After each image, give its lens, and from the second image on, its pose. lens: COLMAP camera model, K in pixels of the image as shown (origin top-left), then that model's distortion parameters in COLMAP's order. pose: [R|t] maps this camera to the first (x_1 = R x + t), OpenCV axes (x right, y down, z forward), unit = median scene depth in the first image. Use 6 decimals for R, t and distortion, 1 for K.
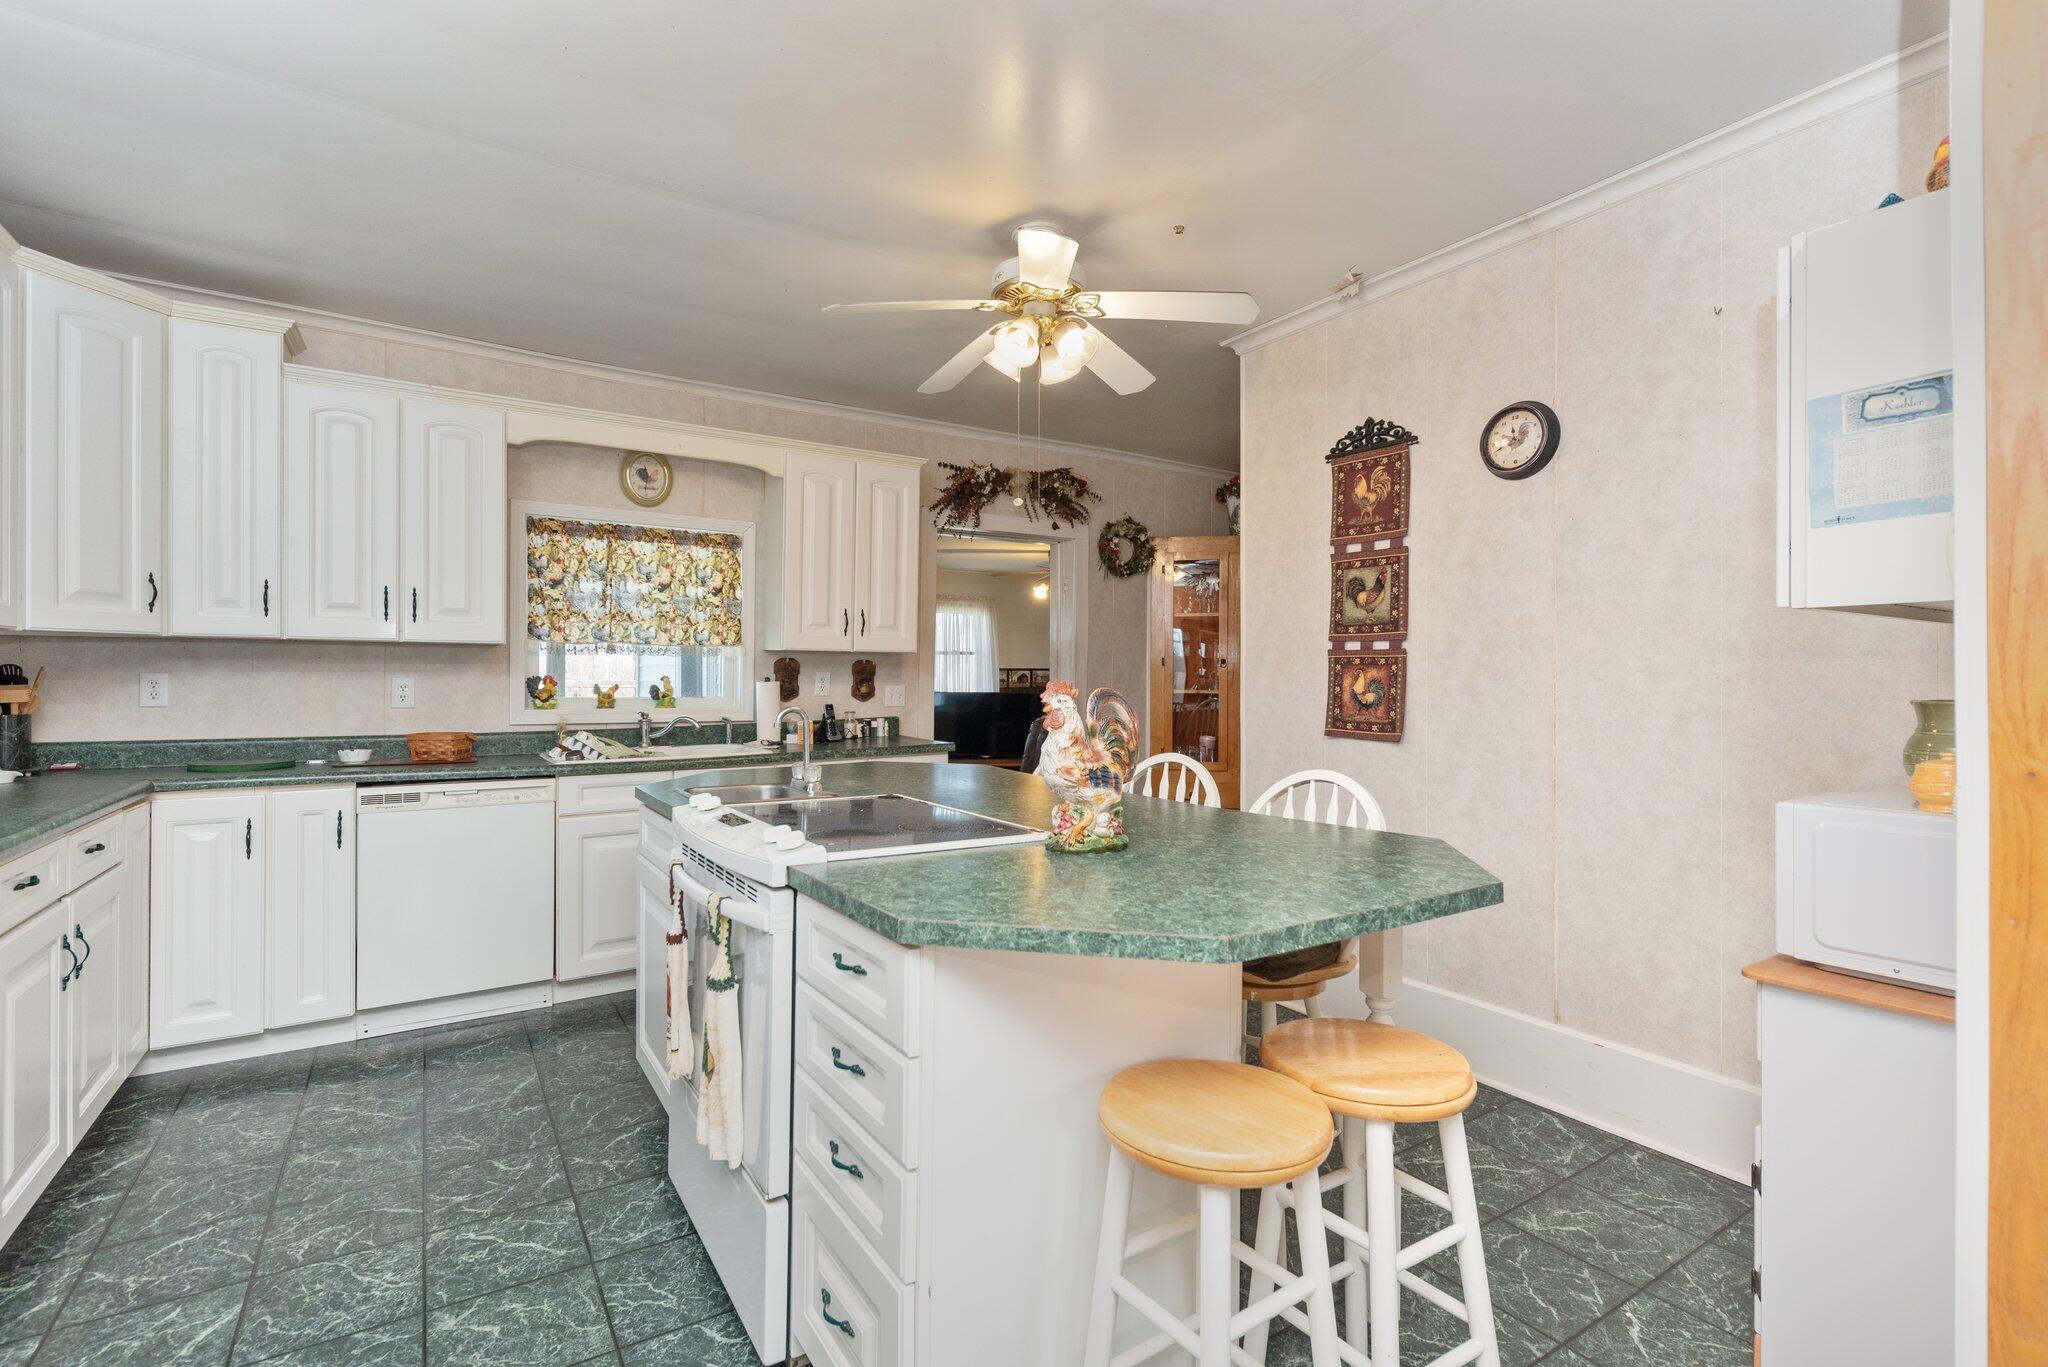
lens RADIAL K [[924.4, 0, 1024.0], [0, 924.4, 683.5], [0, 0, 1]] dist [0.000546, -0.005157]
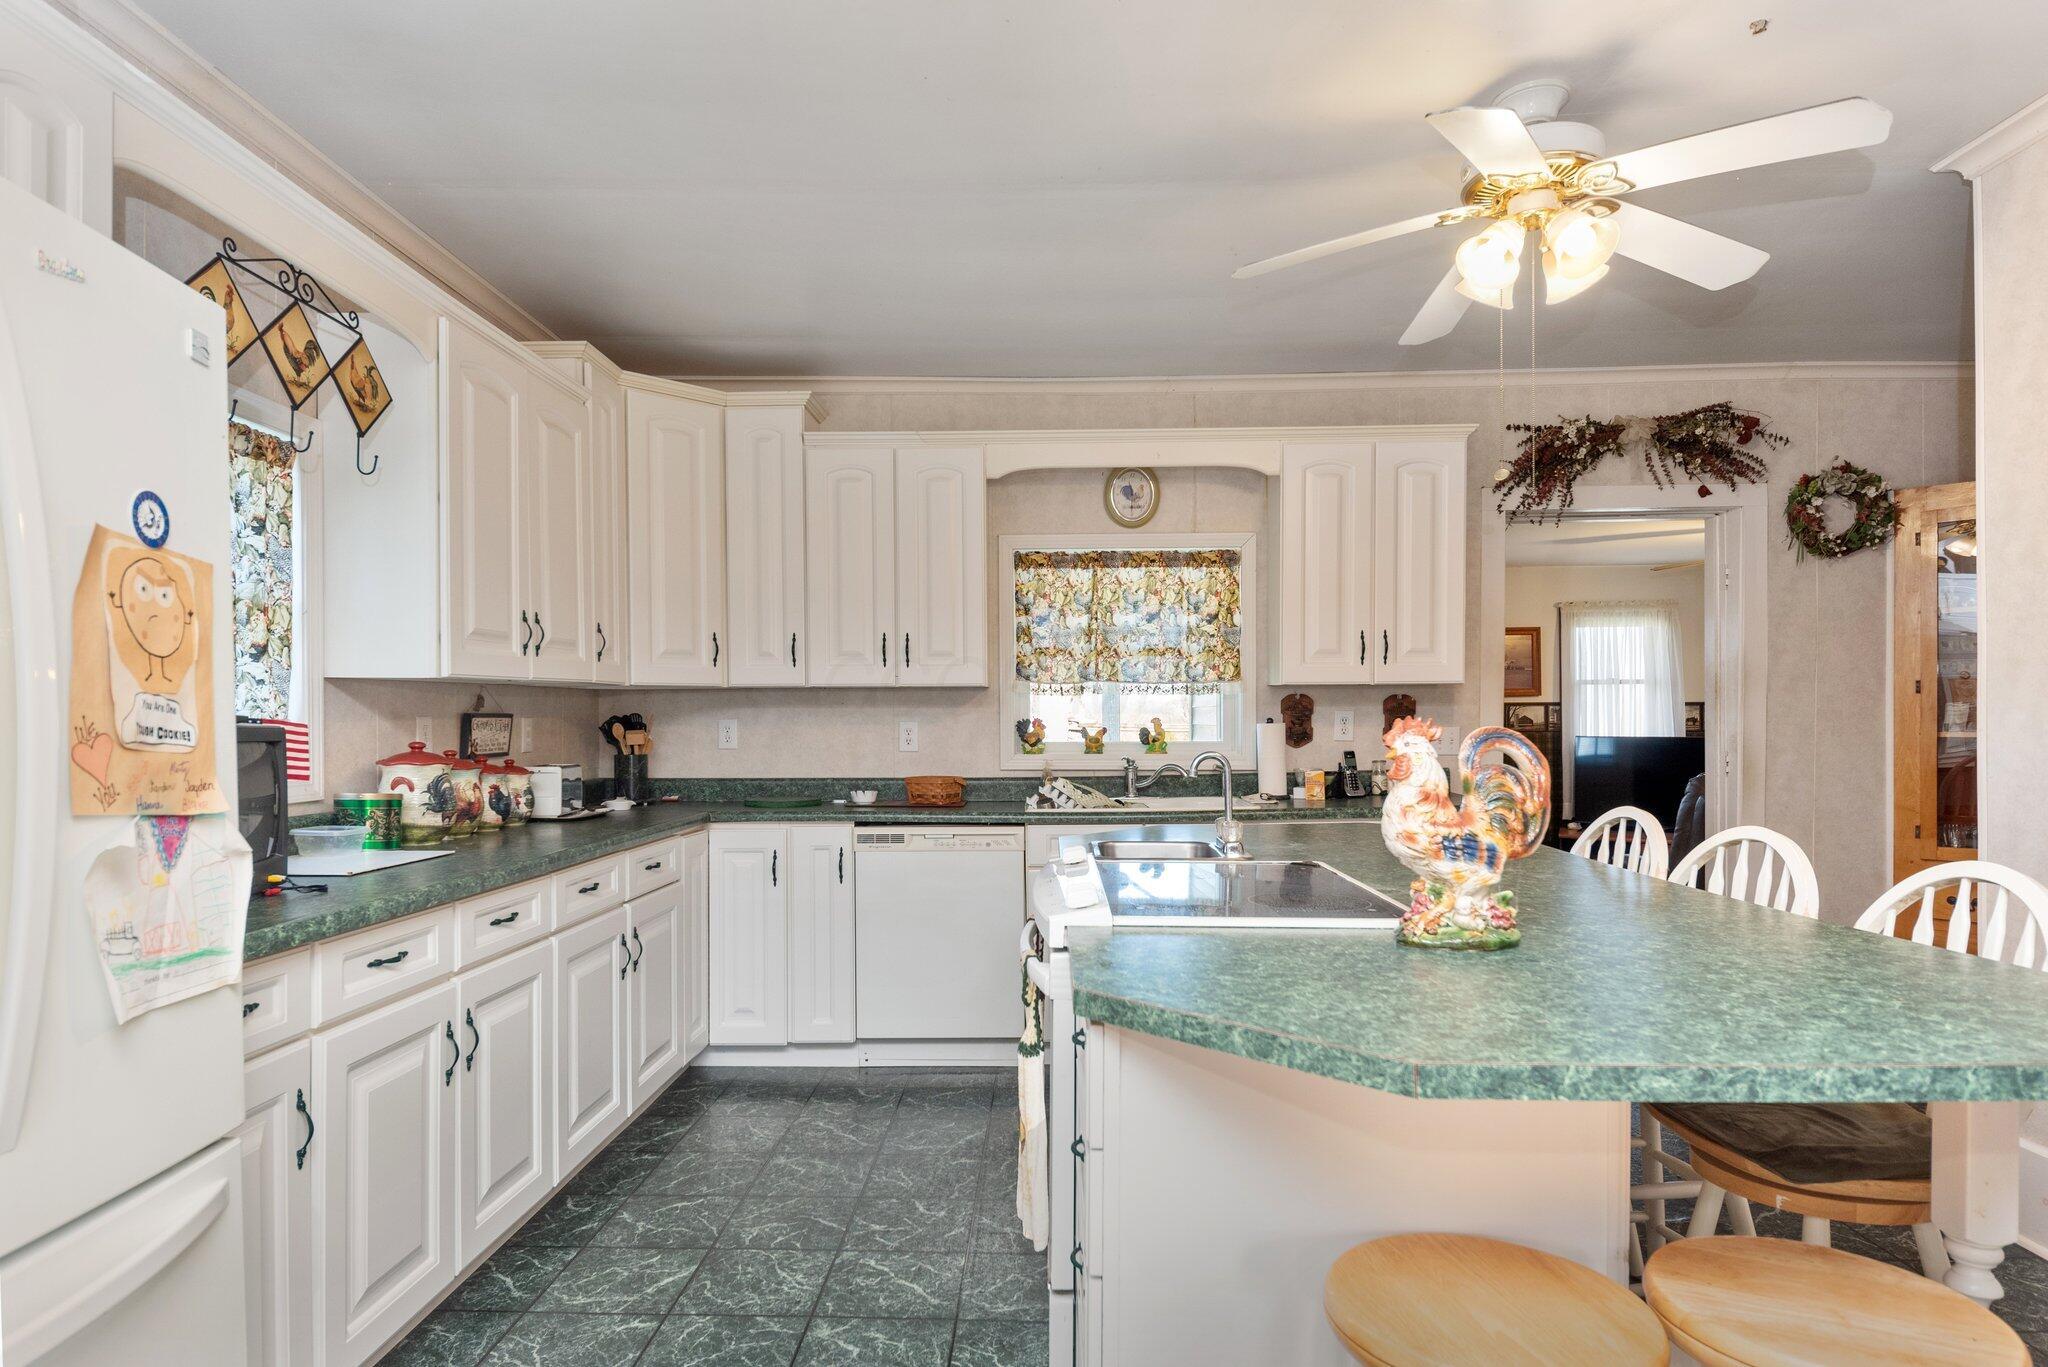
lens RADIAL K [[1158.2, 0, 1026.3], [0, 1158.2, 737.3], [0, 0, 1]] dist [0.001954, -0.001046]
pose [[0.823303, -0.000676, -0.567602, 0.146688], [0.005615, 0.999960, 0.006954, 0.002398], [0.567574, -0.008913, 0.823274, 0.020540]]
